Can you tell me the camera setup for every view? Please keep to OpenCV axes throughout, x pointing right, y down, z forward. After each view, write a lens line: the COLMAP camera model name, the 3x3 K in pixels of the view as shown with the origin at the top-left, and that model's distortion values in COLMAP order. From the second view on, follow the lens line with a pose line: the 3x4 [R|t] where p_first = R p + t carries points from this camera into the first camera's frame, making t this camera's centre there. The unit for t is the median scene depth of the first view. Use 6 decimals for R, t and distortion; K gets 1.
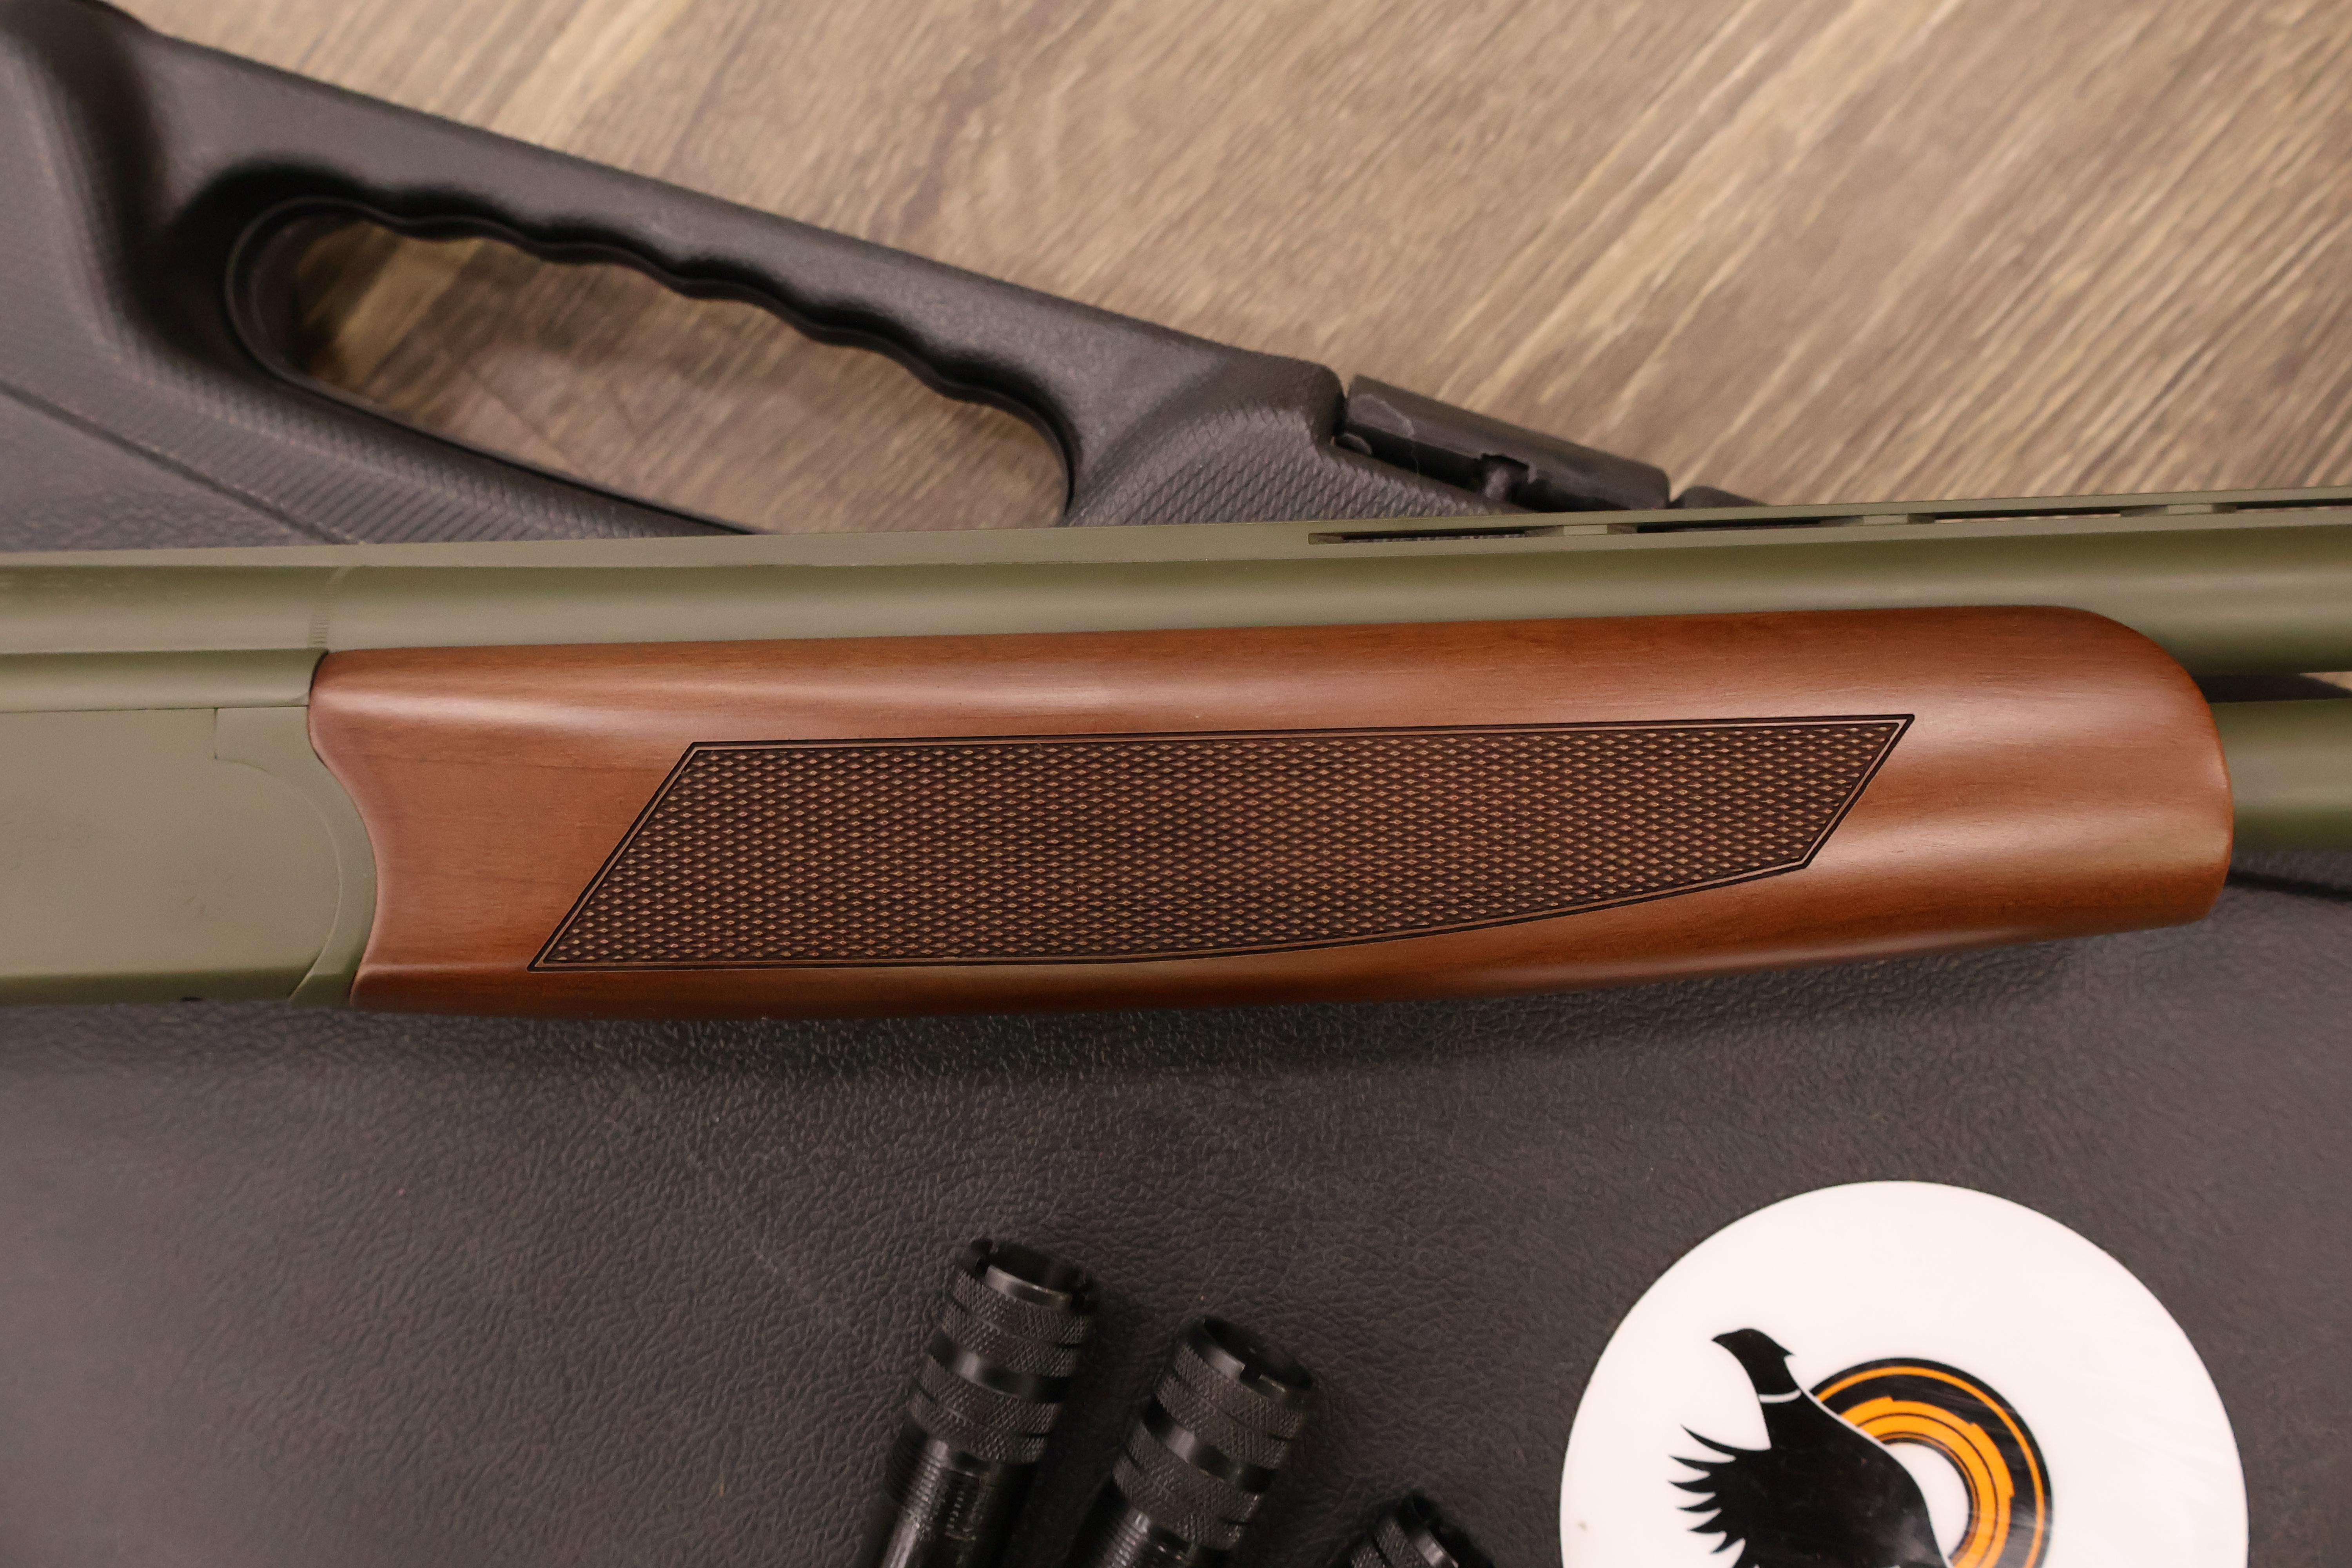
lens RADIAL K [[2105.2, 0, 1183.3], [0, 2105.2, 775.3], [0, 0, 1]] dist [0.004068, 0.006134]
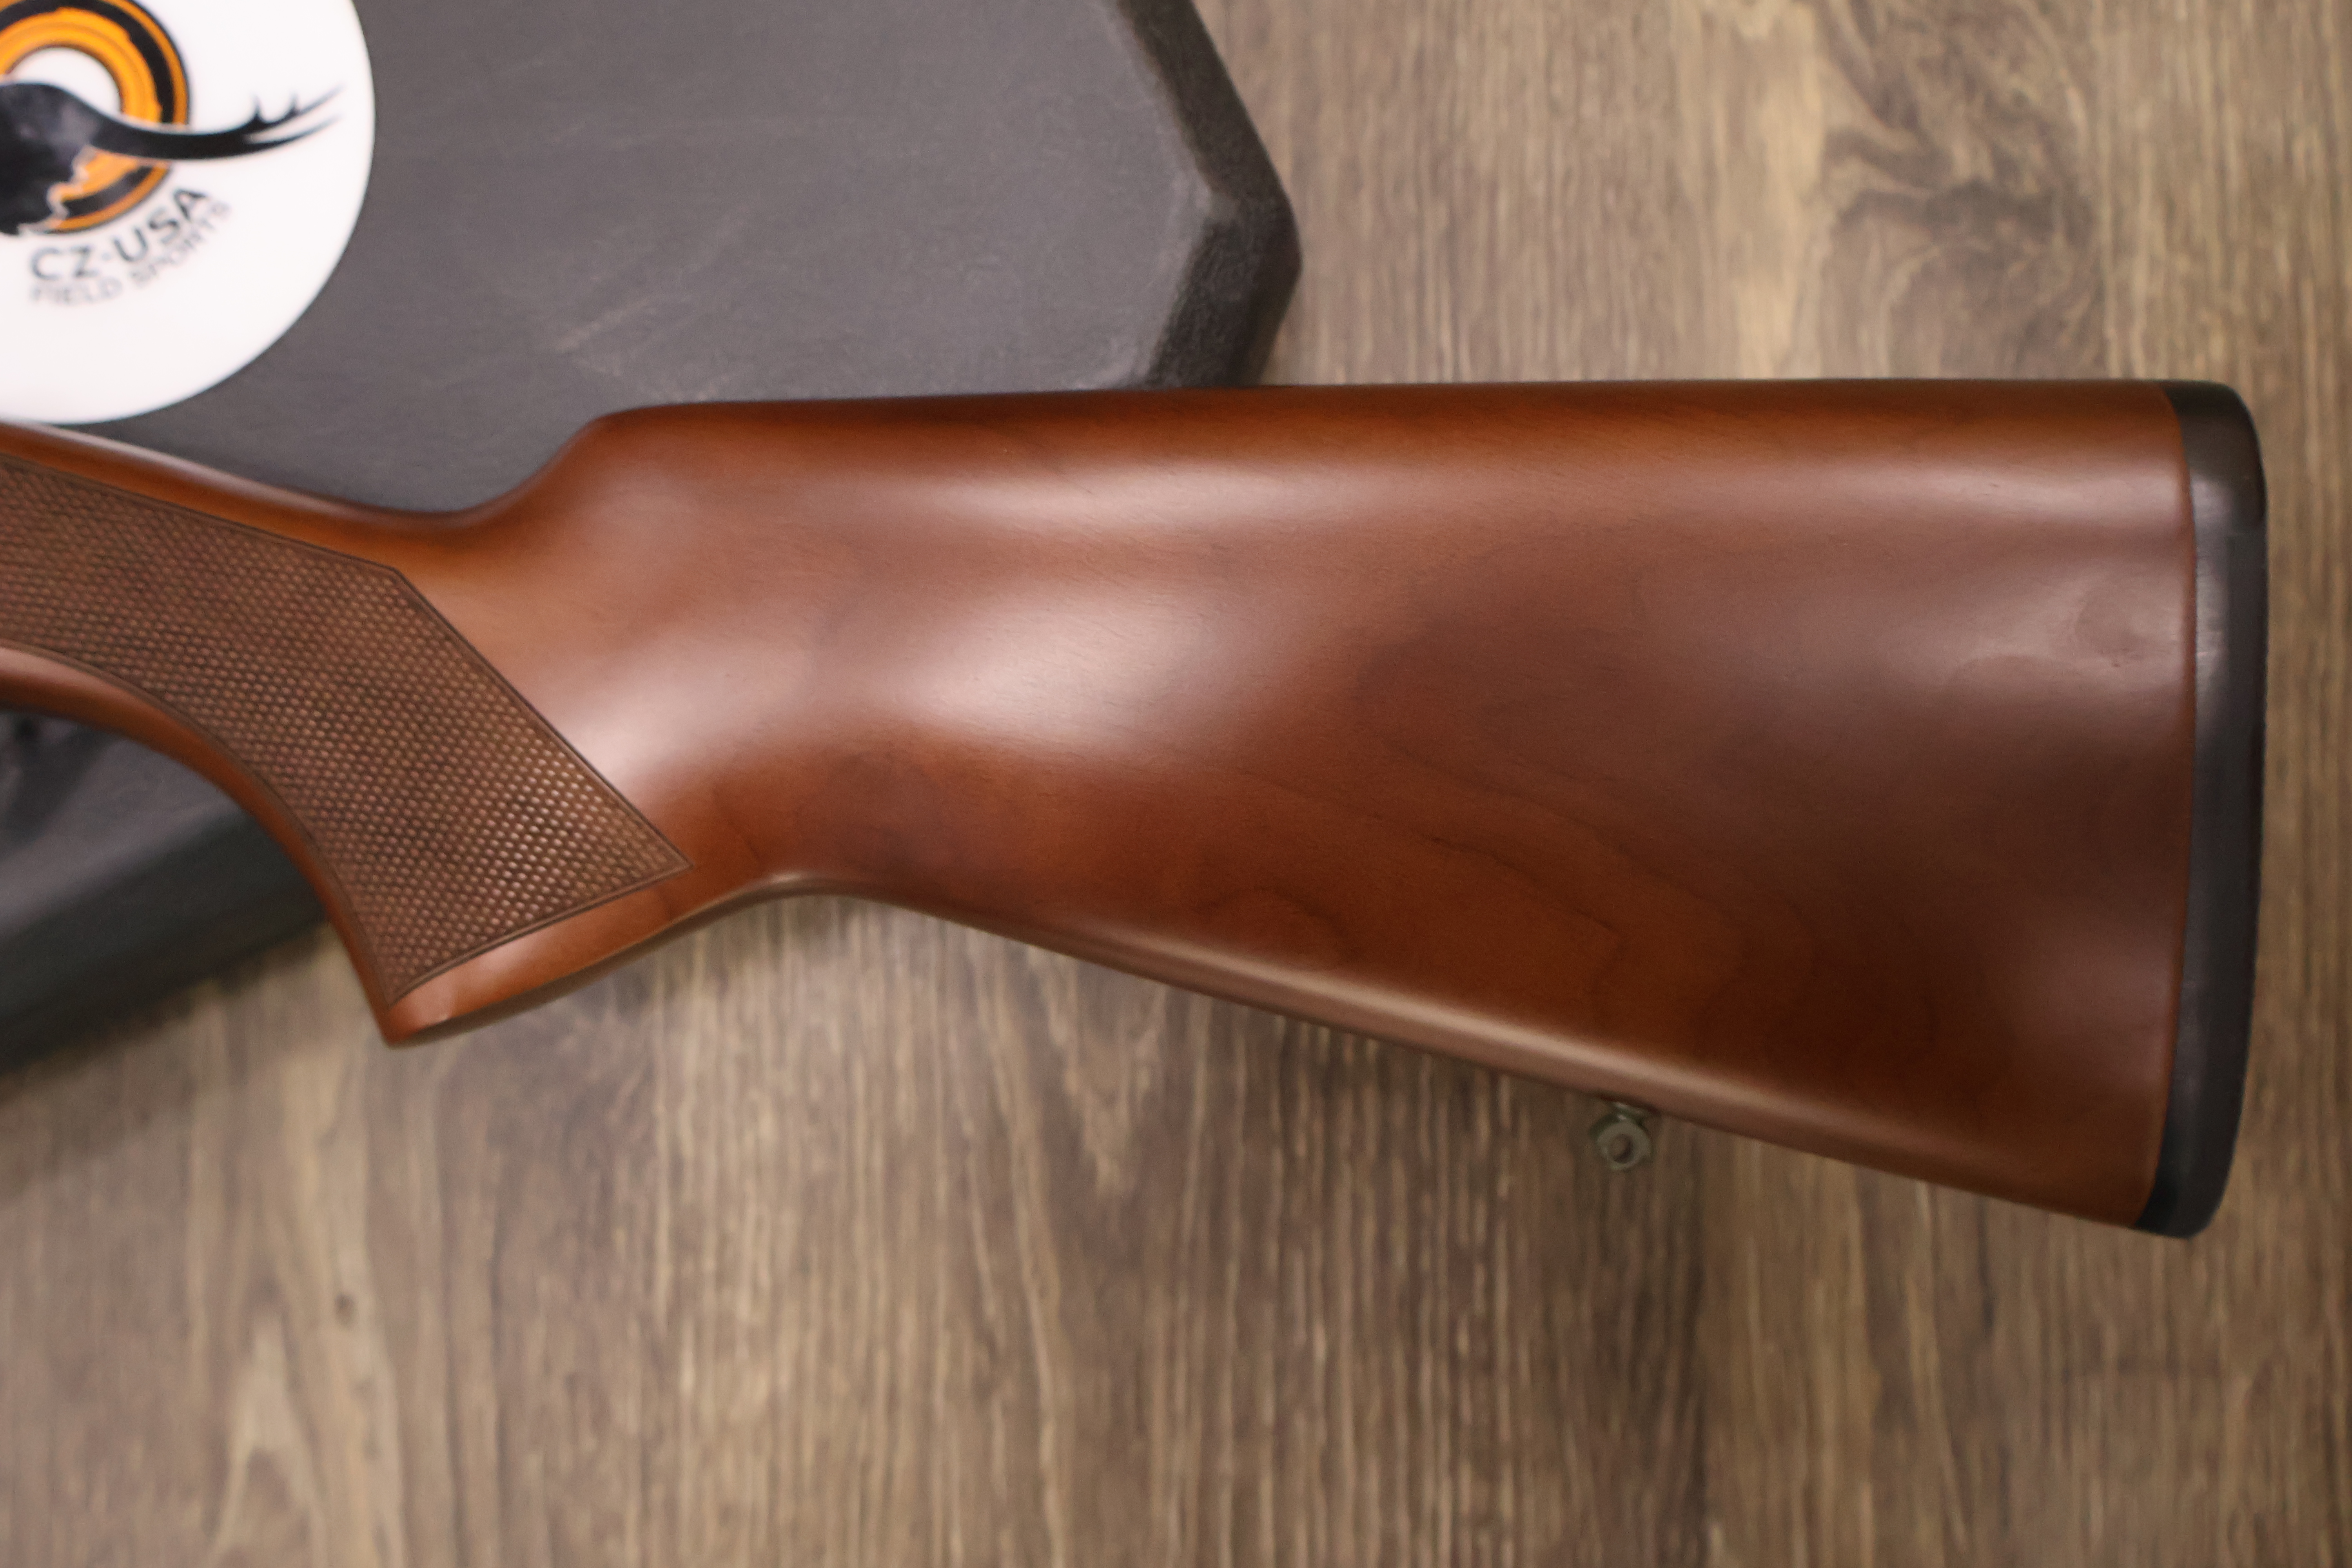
lens RADIAL K [[2108.1, 0, 1238.4], [0, 2108.1, 796.3], [0, 0, 1]] dist [0.008608, -0.004024]
pose [[0.741796, -0.668917, 0.047837, 0.400135], [0.668844, 0.743137, 0.019887, 0.800503], [-0.048852, 0.017243, 0.998657, -0.114634]]
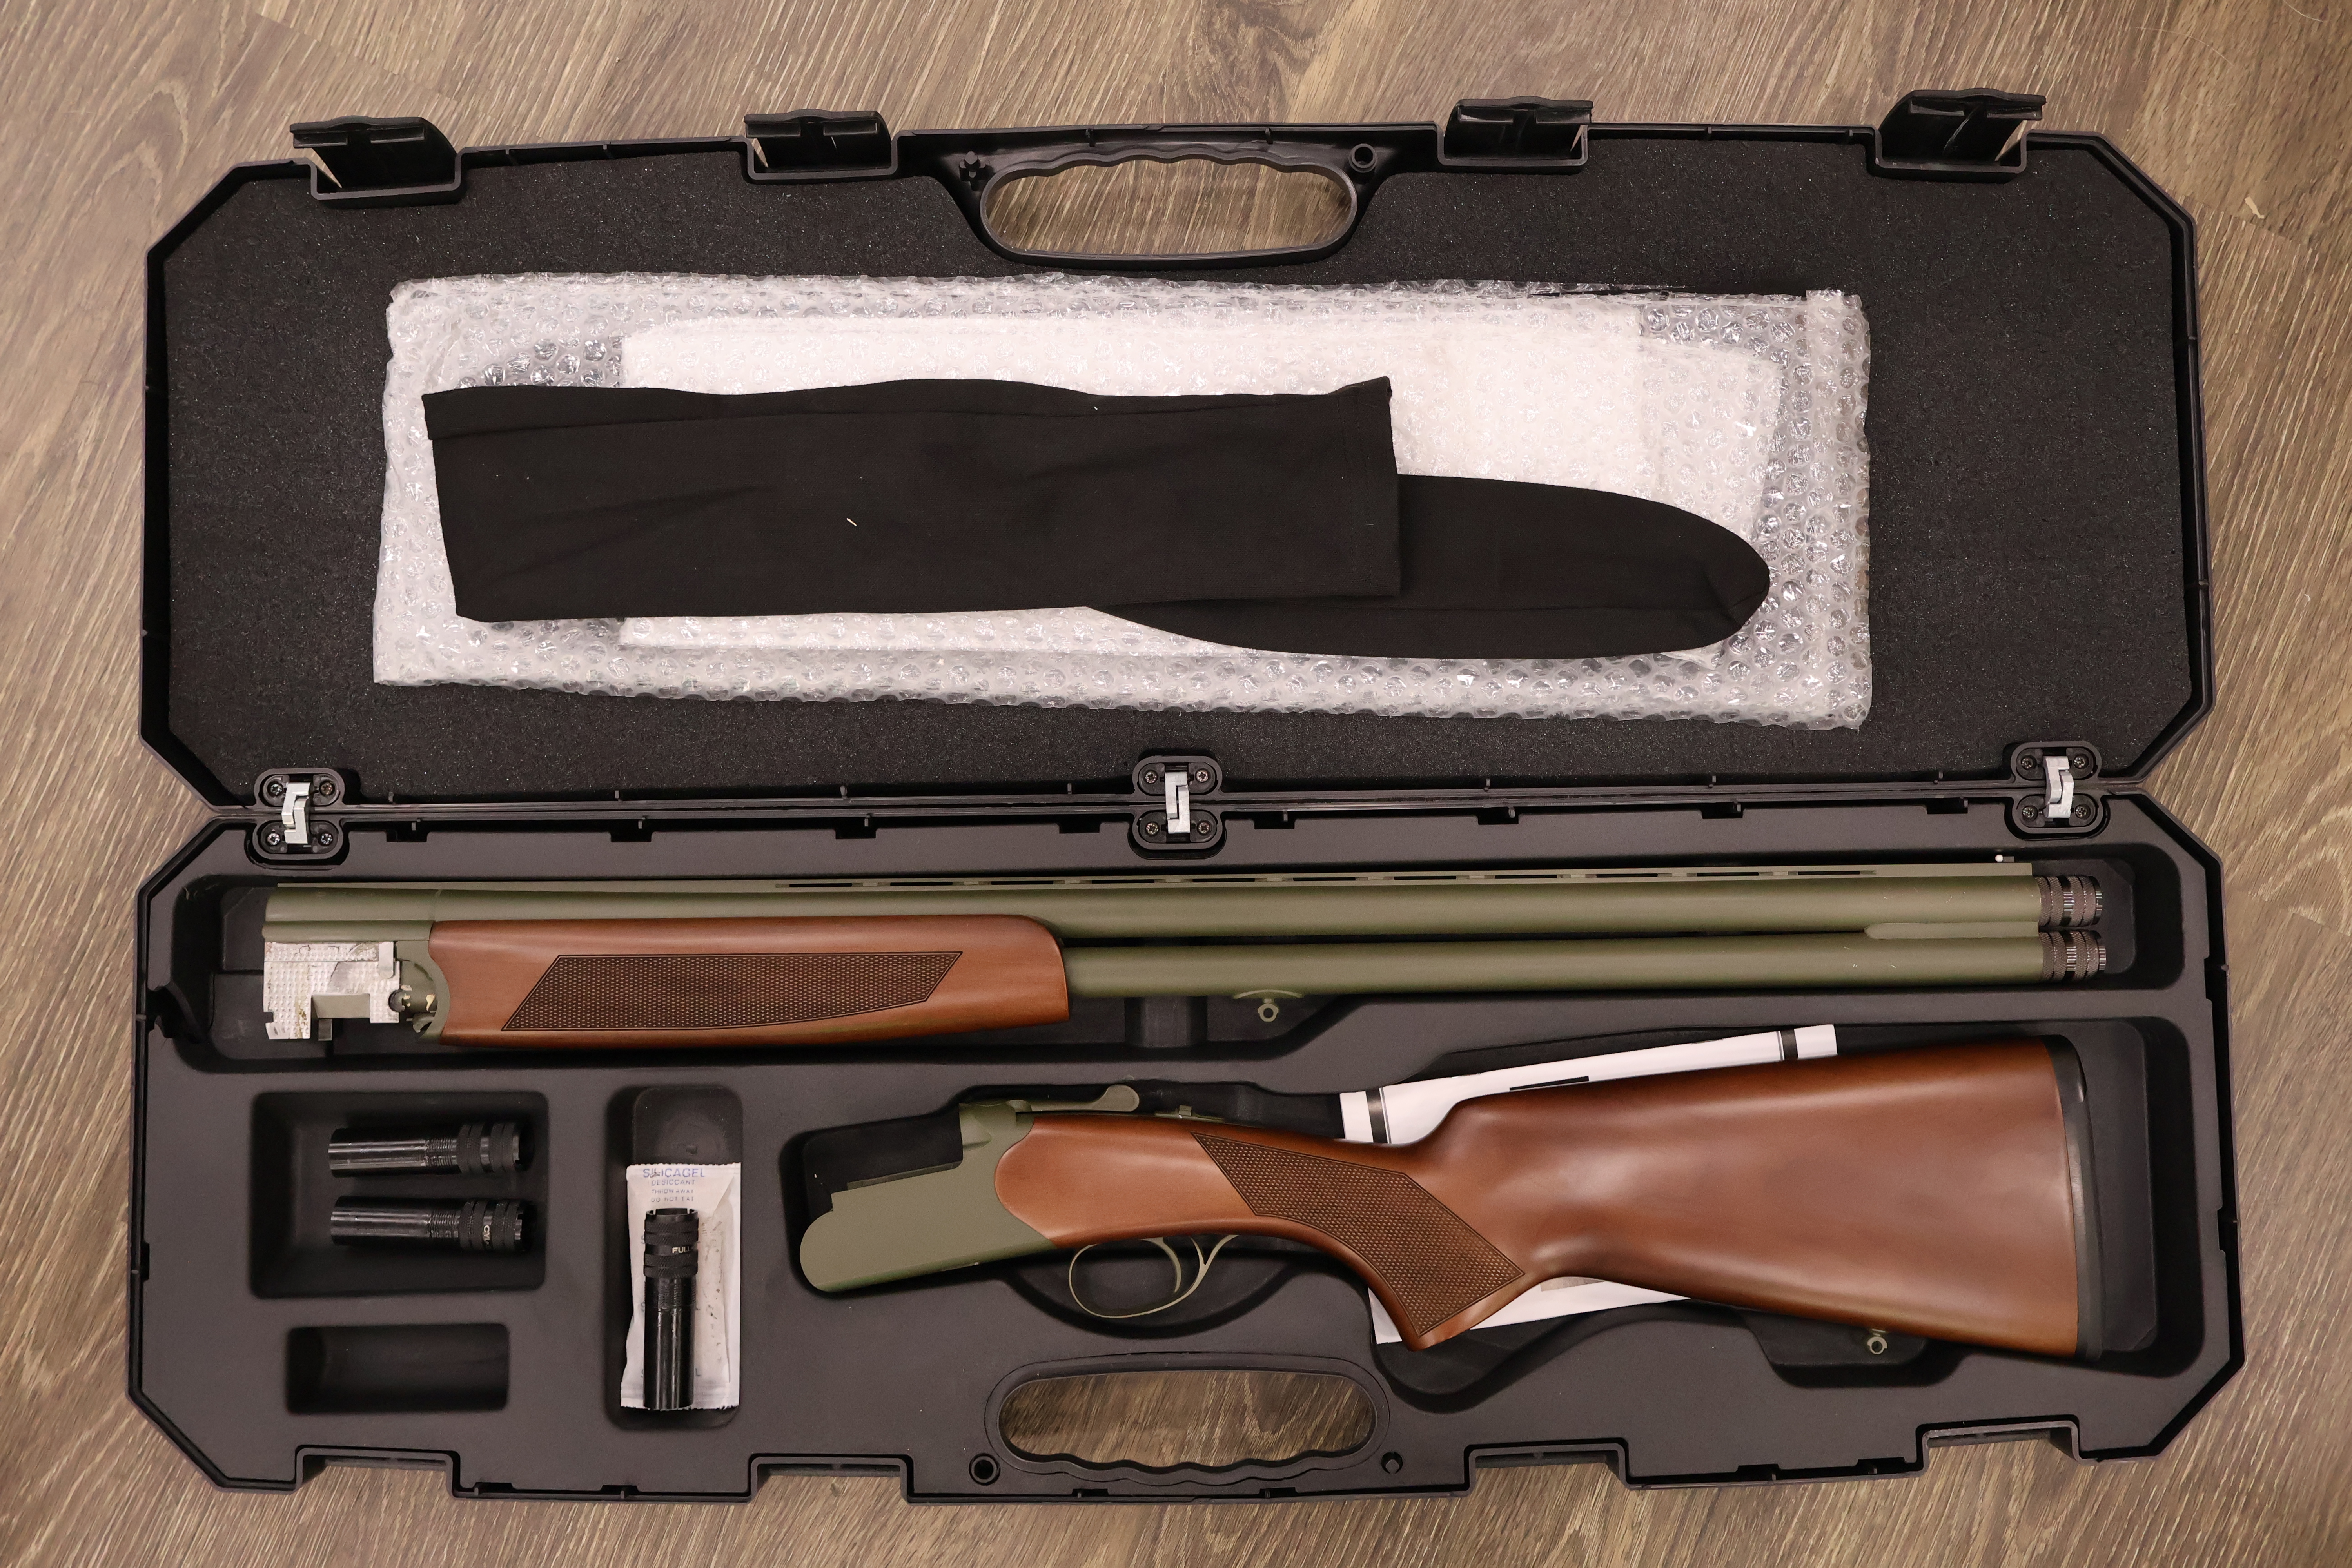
lens RADIAL K [[2105.2, 0, 1168.7], [0, 2105.2, 791.6], [0, 0, 1]] dist [0.004068, 0.006134]
pose [[0.952576, -0.301802, 0.038916, -0.402829], [0.302493, 0.953060, -0.013171, -0.110598], [-0.033114, 0.024318, 0.999156, -1.237846]]
